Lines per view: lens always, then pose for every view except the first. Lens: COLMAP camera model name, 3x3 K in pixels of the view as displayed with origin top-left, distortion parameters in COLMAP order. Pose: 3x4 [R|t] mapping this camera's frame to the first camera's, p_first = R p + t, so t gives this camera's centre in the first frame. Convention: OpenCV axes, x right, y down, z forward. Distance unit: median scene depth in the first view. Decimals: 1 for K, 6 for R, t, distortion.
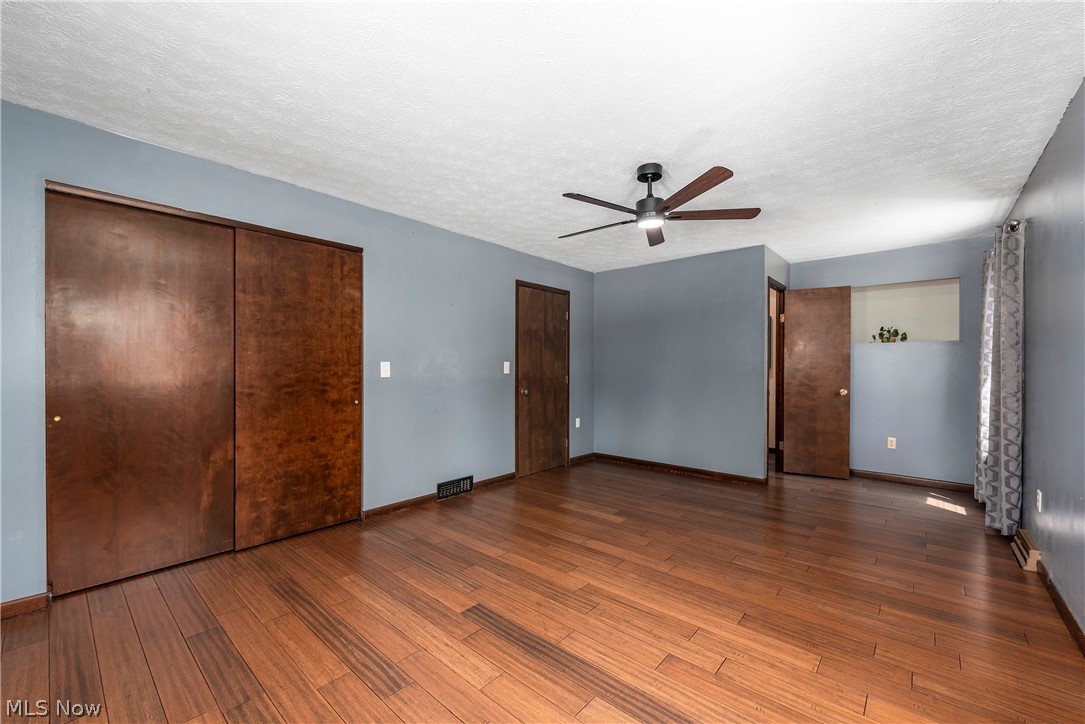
lens RADIAL K [[428.1, 0, 544.7], [0, 428.1, 367.9], [0, 0, 1]] dist [0.010568, -0.002138]
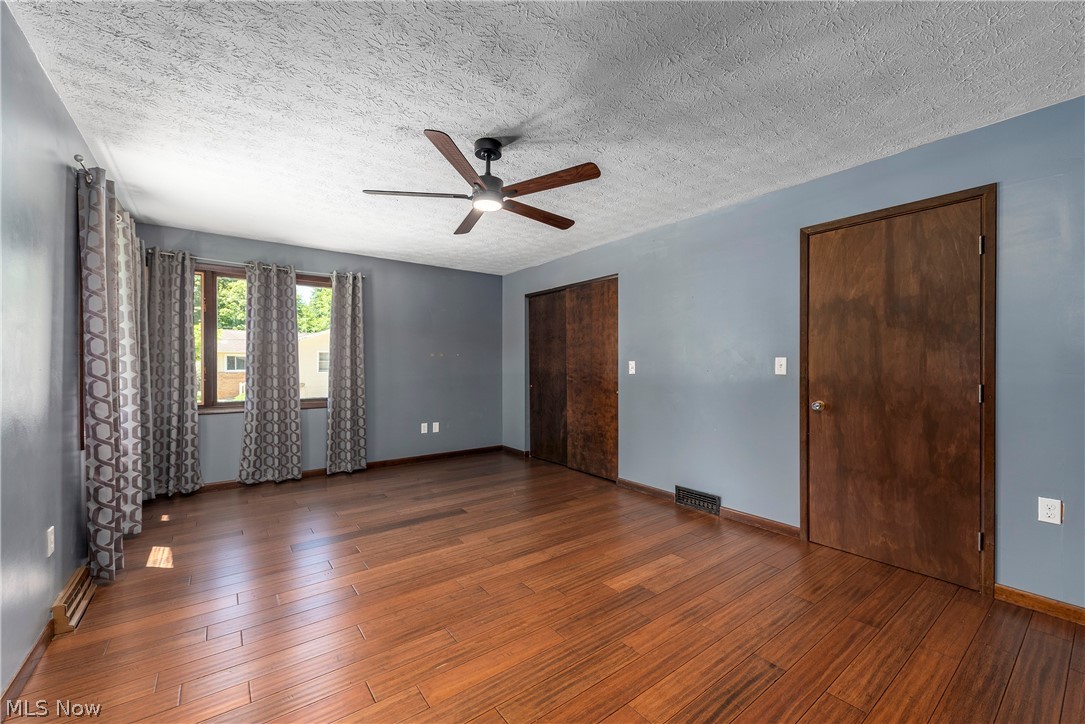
lens RADIAL K [[428.1, 0, 542.0], [0, 428.1, 365.1], [0, 0, 1]] dist [0.010568, -0.002138]
pose [[-0.196114, -0.007746, -0.980551, 0.937036], [-0.006938, 0.999955, -0.006512, 0.007258], [0.980557, 0.005526, -0.196158, 1.090169]]
